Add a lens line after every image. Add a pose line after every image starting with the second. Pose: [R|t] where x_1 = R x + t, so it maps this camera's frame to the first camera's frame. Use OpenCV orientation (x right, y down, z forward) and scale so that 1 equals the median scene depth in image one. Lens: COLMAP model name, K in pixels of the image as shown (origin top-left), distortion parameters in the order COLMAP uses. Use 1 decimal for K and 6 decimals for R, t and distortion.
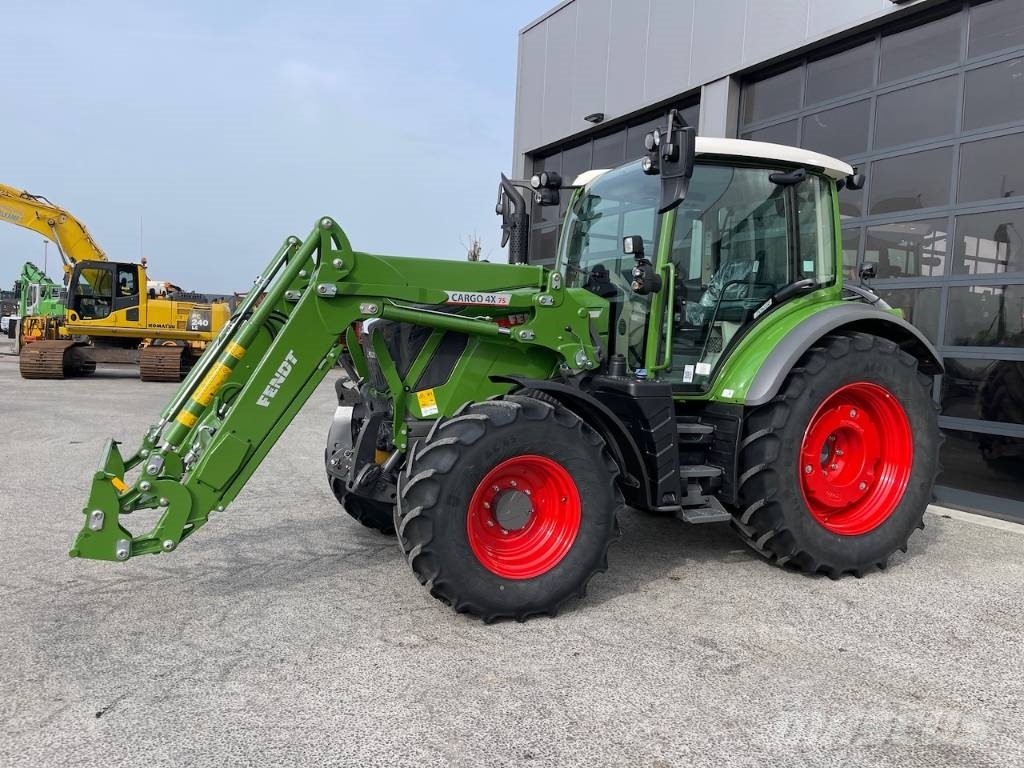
lens RADIAL K [[775.1, 0, 510.8], [0, 775.1, 384.6], [0, 0, 1]] dist [0.081682, -0.107295]
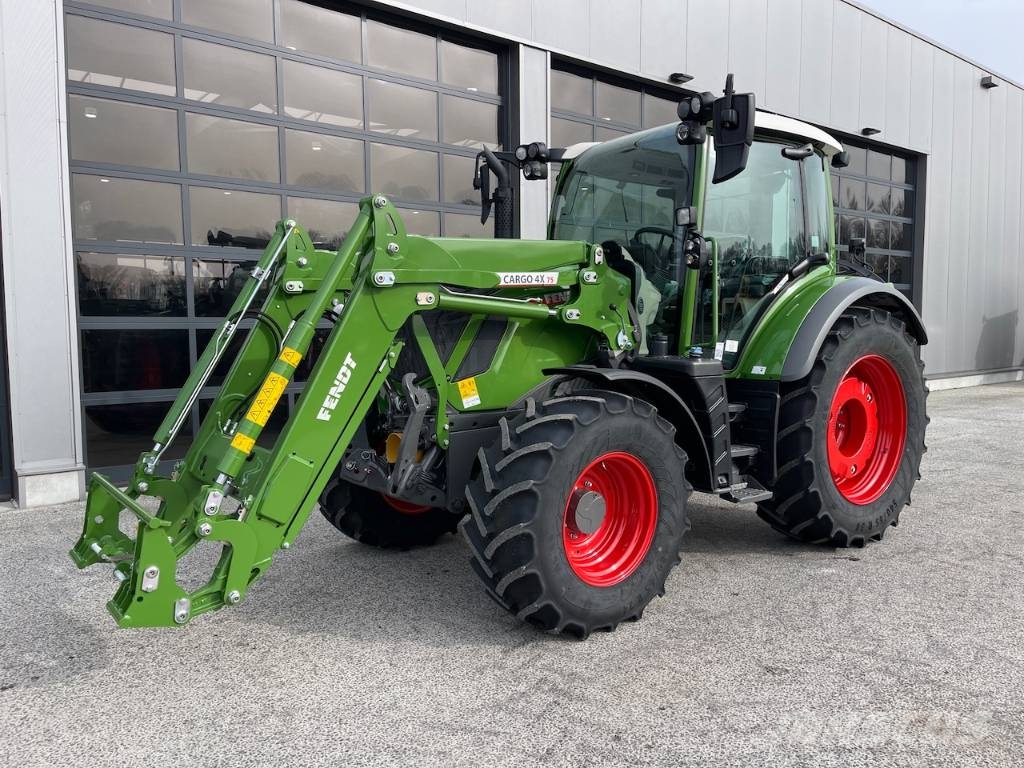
lens RADIAL K [[775.1, 0, 514.5], [0, 775.1, 382.1], [0, 0, 1]] dist [0.081682, -0.107295]
pose [[-0.175822, -0.115662, 0.977604, -0.988484], [0.060295, 0.989944, 0.127965, -0.144527], [-0.982574, 0.081443, -0.167080, 1.600467]]
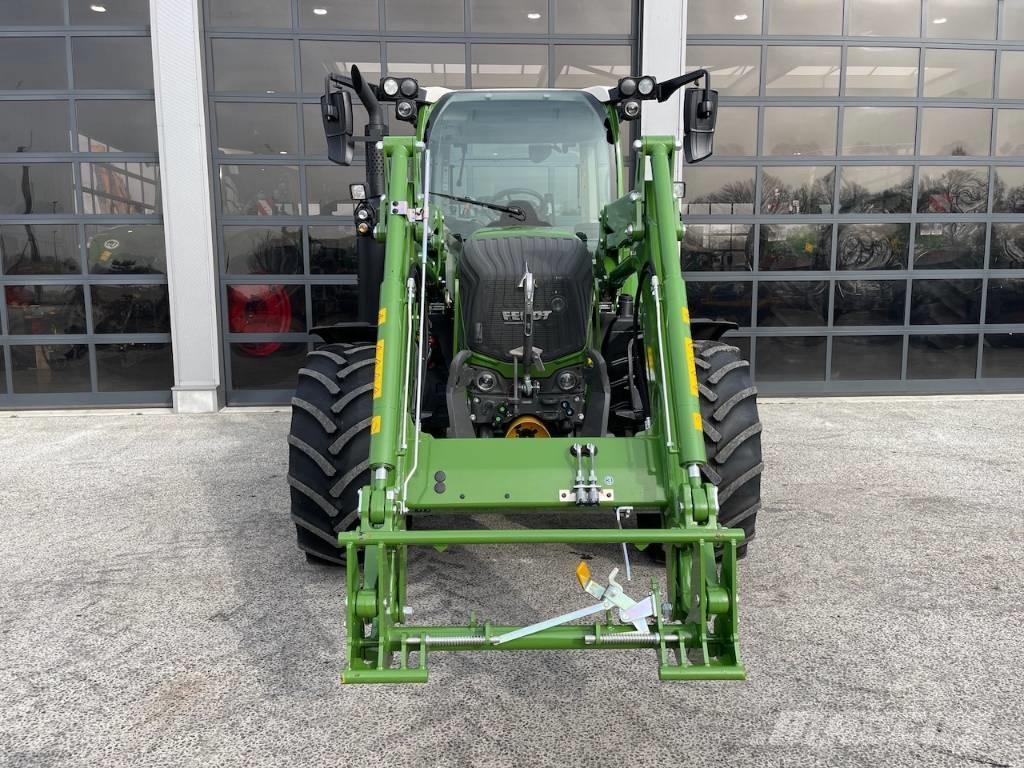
lens RADIAL K [[775.1, 0, 510.4], [0, 775.1, 387.8], [0, 0, 1]] dist [0.081682, -0.107295]
pose [[0.412782, -0.171557, 0.894527, -0.880103], [0.081501, 0.985119, 0.151323, -0.085997], [-0.907176, 0.010442, 0.420621, 0.700960]]
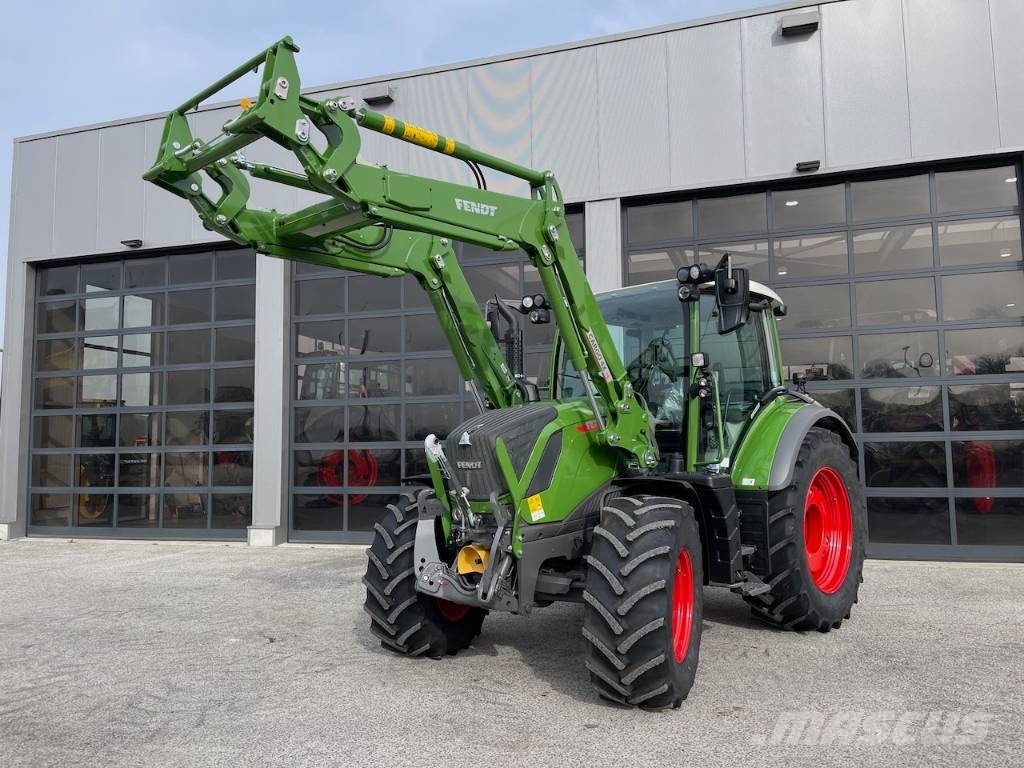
lens RADIAL K [[775.1, 0, 515.5], [0, 775.1, 383.2], [0, 0, 1]] dist [0.081682, -0.107295]
pose [[0.718875, 0.000317, 0.695139, -0.681360], [0.090649, 0.991418, -0.094195, -0.012701], [-0.689203, 0.130728, 0.712678, -0.248928]]
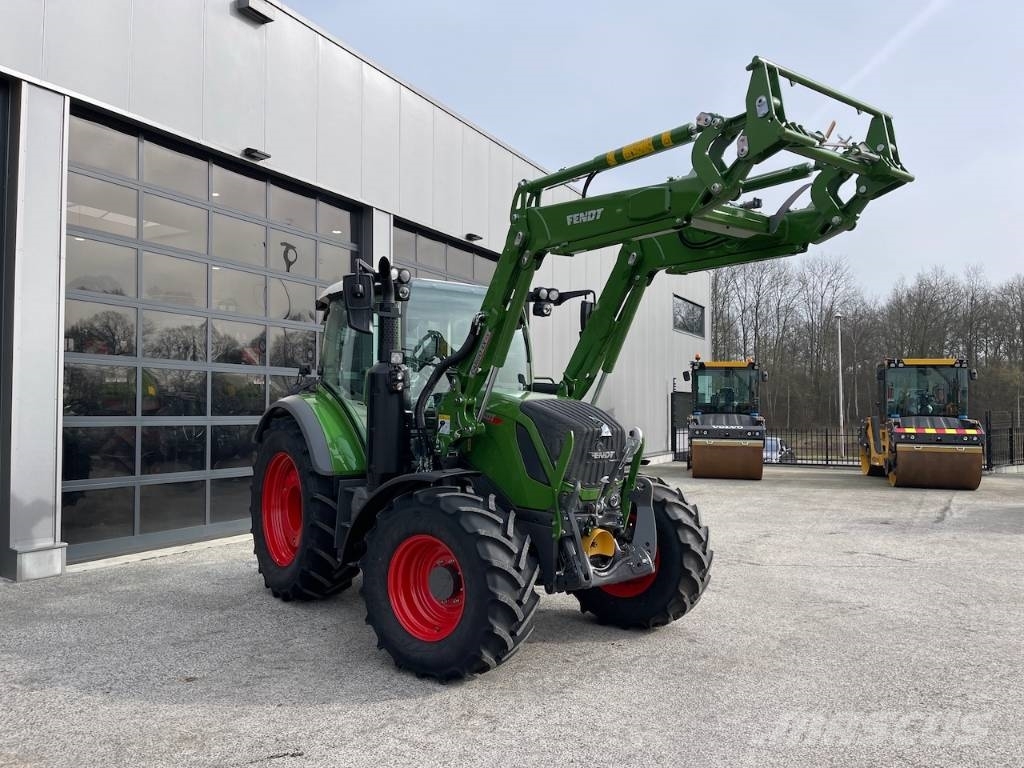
lens RADIAL K [[777.3, 0, 517.3], [0, 777.3, 386.0], [0, 0, 1]] dist [0.045790, -0.040410]
pose [[-0.547114, -0.019605, 0.836829, -0.861120], [0.023303, 0.998981, 0.038640, -0.150524], [-0.836734, 0.040641, -0.546099, 1.237977]]
